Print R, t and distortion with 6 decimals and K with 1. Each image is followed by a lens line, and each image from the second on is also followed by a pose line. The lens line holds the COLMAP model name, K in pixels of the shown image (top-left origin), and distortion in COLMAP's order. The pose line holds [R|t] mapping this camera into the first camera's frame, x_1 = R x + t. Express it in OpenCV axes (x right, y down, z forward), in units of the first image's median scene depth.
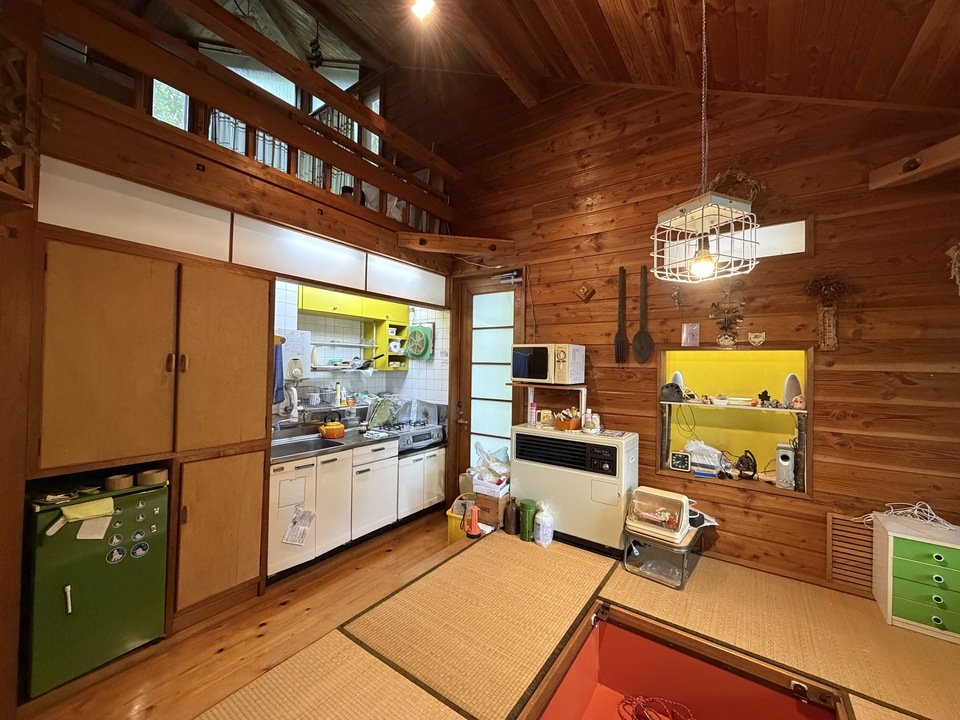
lens RADIAL K [[382.0, 0, 477.1], [0, 382.0, 358.6], [0, 0, 1]] dist [-0.000806, 0.000082]
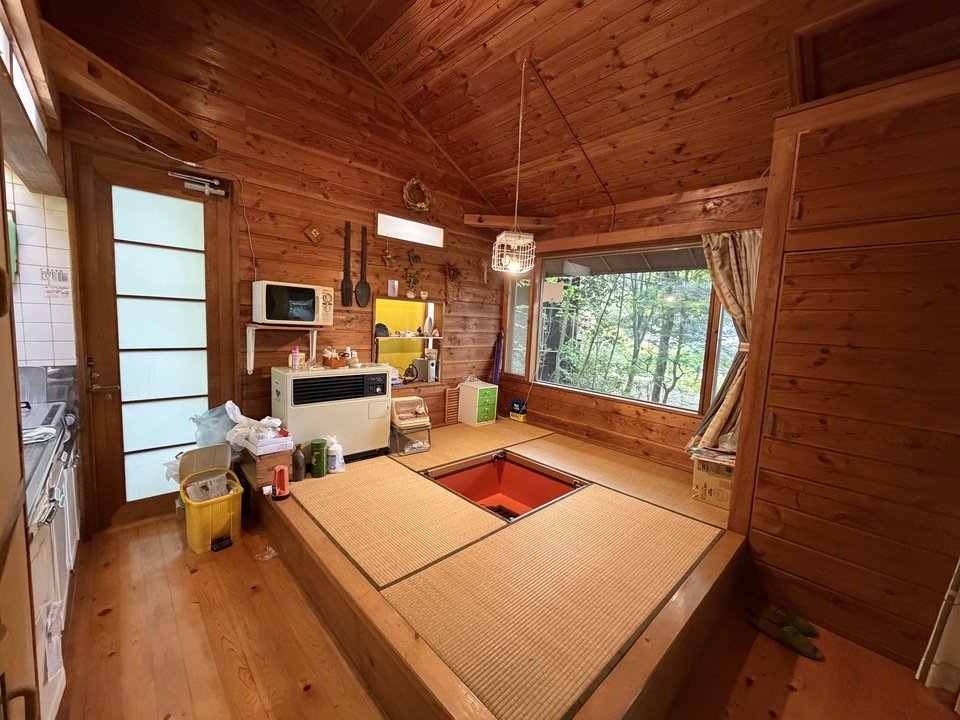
lens RADIAL K [[382.0, 0, 474.4], [0, 382.0, 359.4], [0, 0, 1]] dist [-0.000806, 0.000082]
pose [[0.196369, -0.109396, 0.974408, -0.765427], [-0.059586, 0.990589, 0.123221, 0.005173], [-0.978718, -0.082258, 0.188003, 0.415611]]
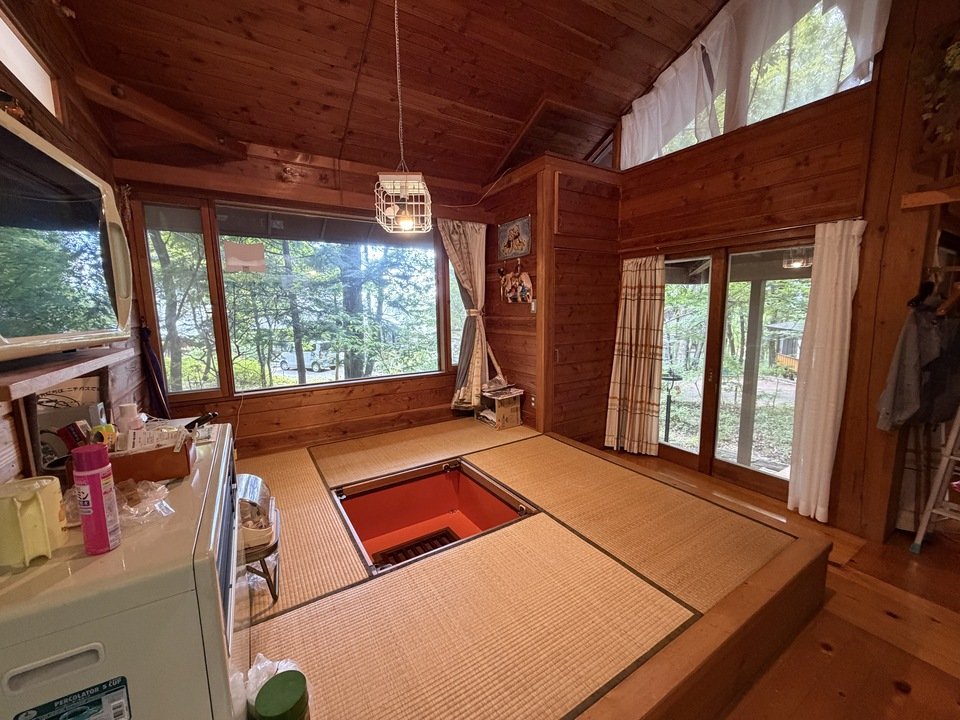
lens RADIAL K [[382.0, 0, 479.8], [0, 382.0, 357.4], [0, 0, 1]] dist [-0.000806, 0.000082]
pose [[-0.920613, -0.057953, 0.386151, -0.137027], [-0.008194, 0.991574, 0.129279, 0.041135], [-0.390390, 0.115852, -0.913331, 1.211031]]
